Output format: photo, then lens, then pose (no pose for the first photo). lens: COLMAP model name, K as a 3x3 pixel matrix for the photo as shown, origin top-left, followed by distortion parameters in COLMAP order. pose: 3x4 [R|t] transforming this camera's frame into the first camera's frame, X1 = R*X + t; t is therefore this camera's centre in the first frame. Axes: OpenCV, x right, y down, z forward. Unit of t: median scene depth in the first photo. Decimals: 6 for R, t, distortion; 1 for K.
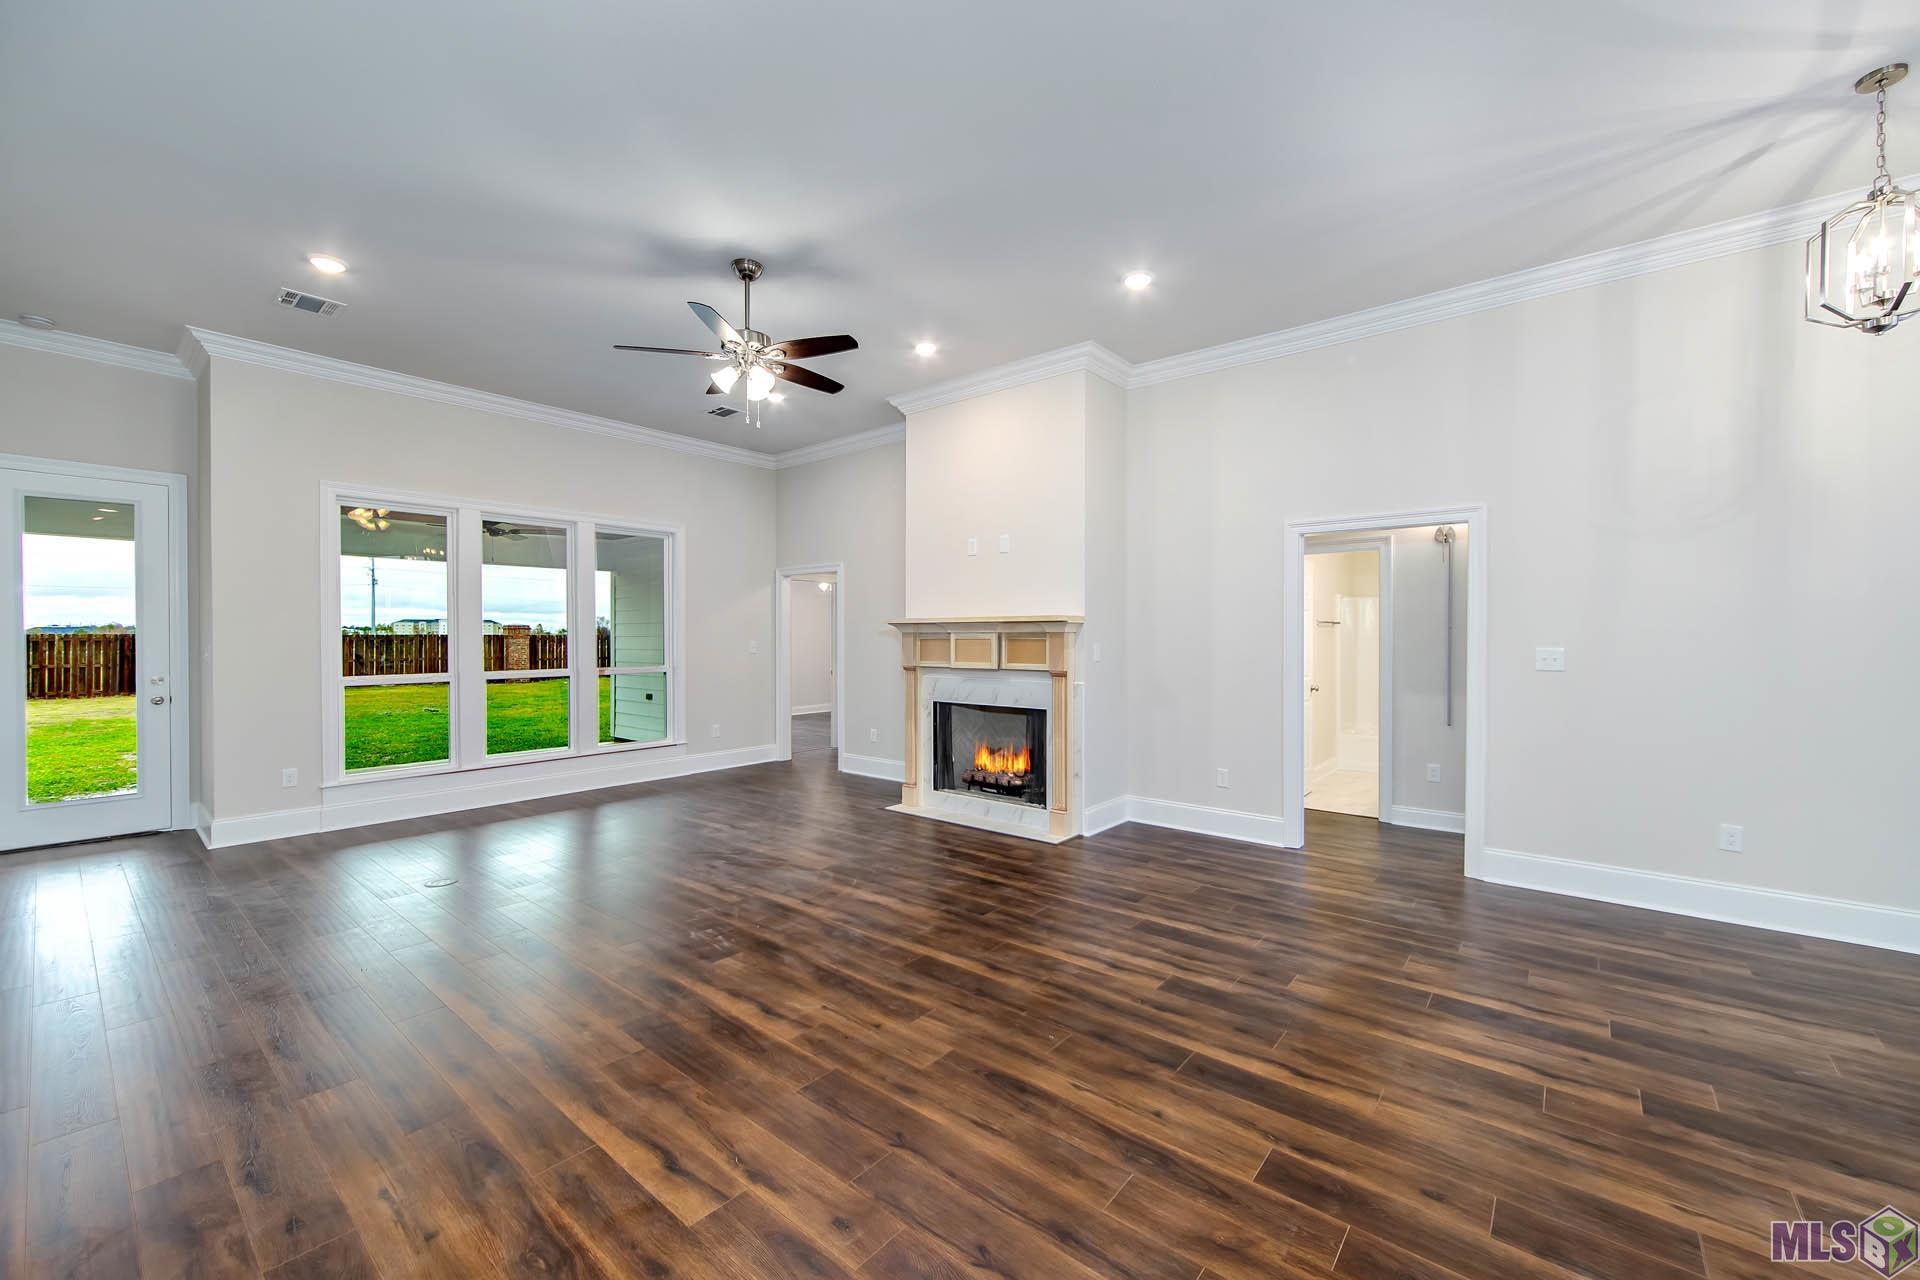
lens RADIAL K [[751.3, 0, 960.0], [0, 751.3, 640.0], [0, 0, 1]] dist [-0.052655, -0.000181]
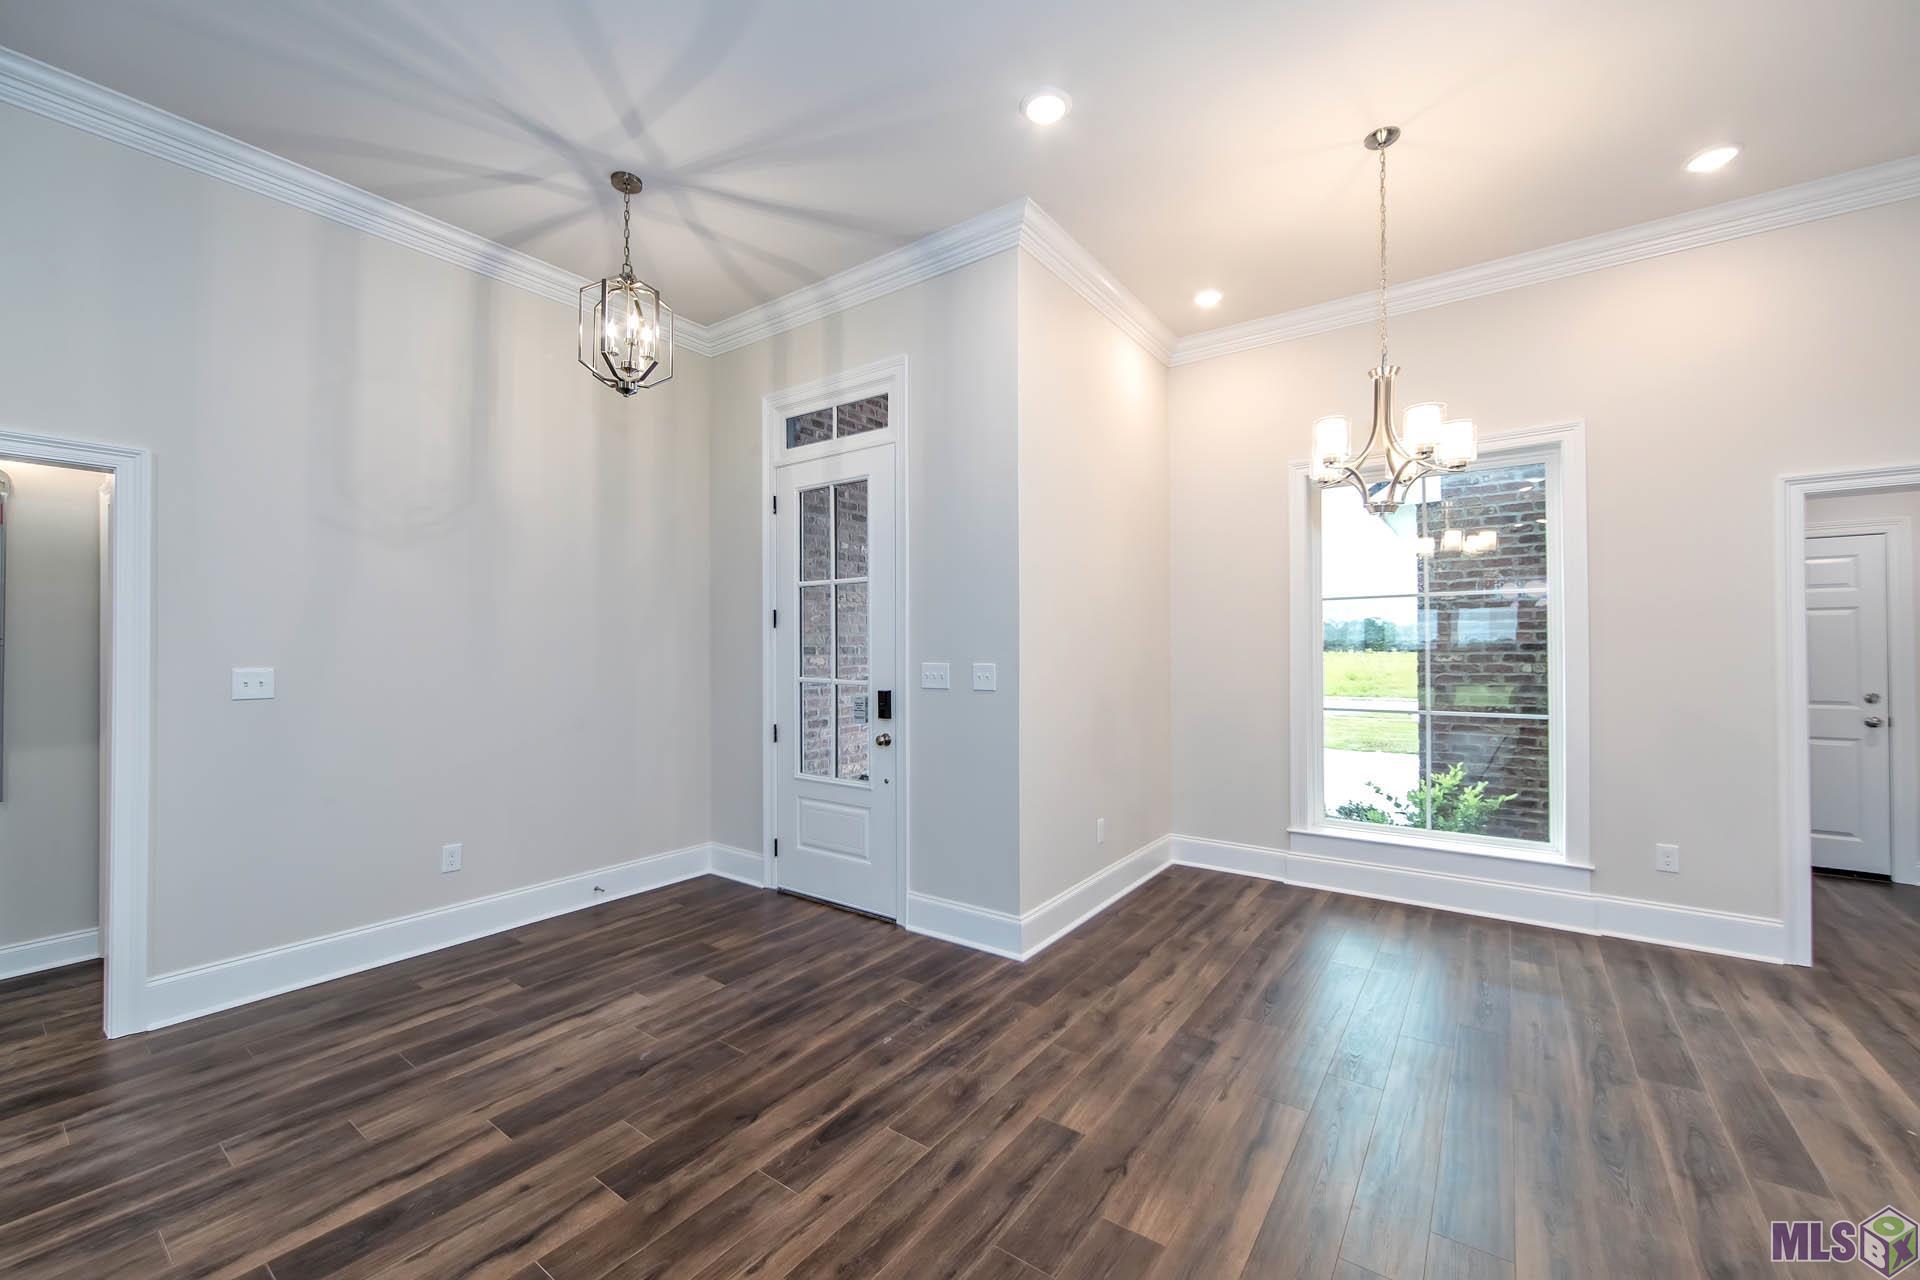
lens RADIAL K [[759.2, 0, 960.0], [0, 759.2, 640.0], [0, 0, 1]] dist [0.000554, -0.000193]
pose [[-0.059386, 0.009749, 0.998187, 0.000650], [0.008564, 0.999920, -0.009256, -0.006617], [-0.998198, 0.007999, -0.059465, 0.465485]]
